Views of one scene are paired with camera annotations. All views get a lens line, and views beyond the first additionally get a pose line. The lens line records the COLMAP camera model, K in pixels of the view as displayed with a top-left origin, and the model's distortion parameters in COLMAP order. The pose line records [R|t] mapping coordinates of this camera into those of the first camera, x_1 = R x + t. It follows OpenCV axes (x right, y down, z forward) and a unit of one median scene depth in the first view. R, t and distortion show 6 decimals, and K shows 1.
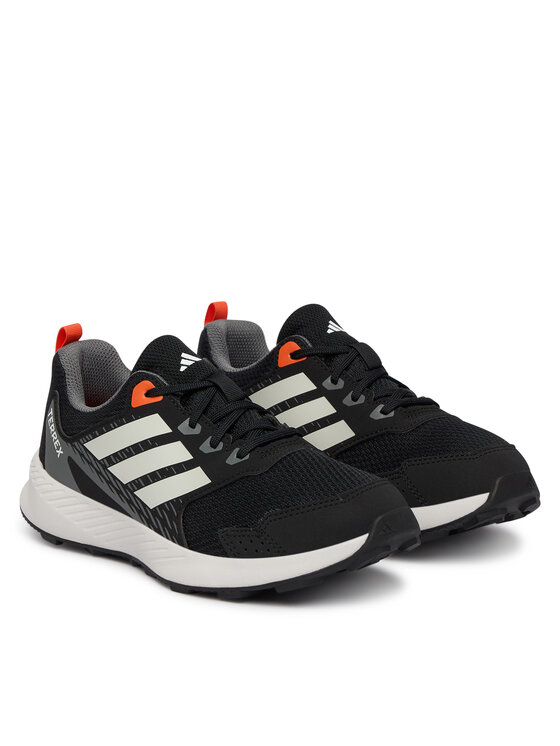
lens RADIAL K [[1652.6, 0, 280.0], [0, 1652.6, 373.0], [0, 0, 1]] dist [-0.581709, -0.048082]
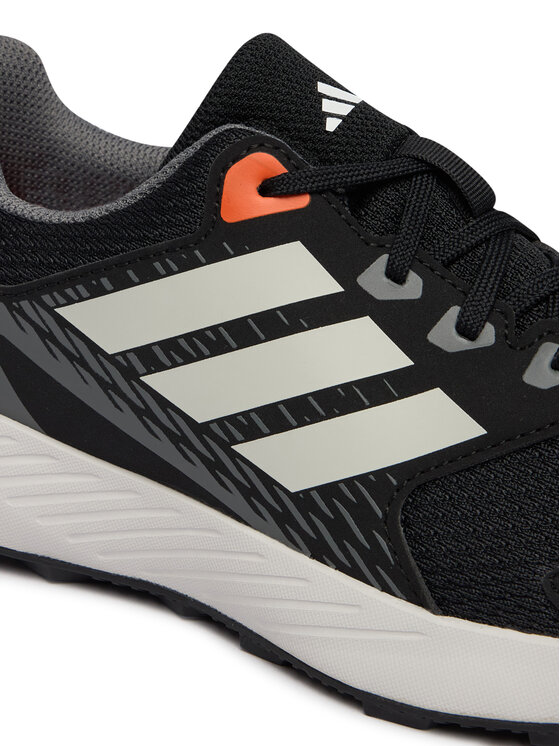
lens RADIAL K [[1531.5, 0, 280.0], [0, 1531.5, 373.0], [0, 0, 1]] dist [-0.026522, 0.053672]
pose [[0.934672, -0.015130, 0.355189, -0.205482], [-0.048044, 0.984553, 0.168367, -0.005047], [-0.352250, -0.174432, 0.919507, 0.668410]]
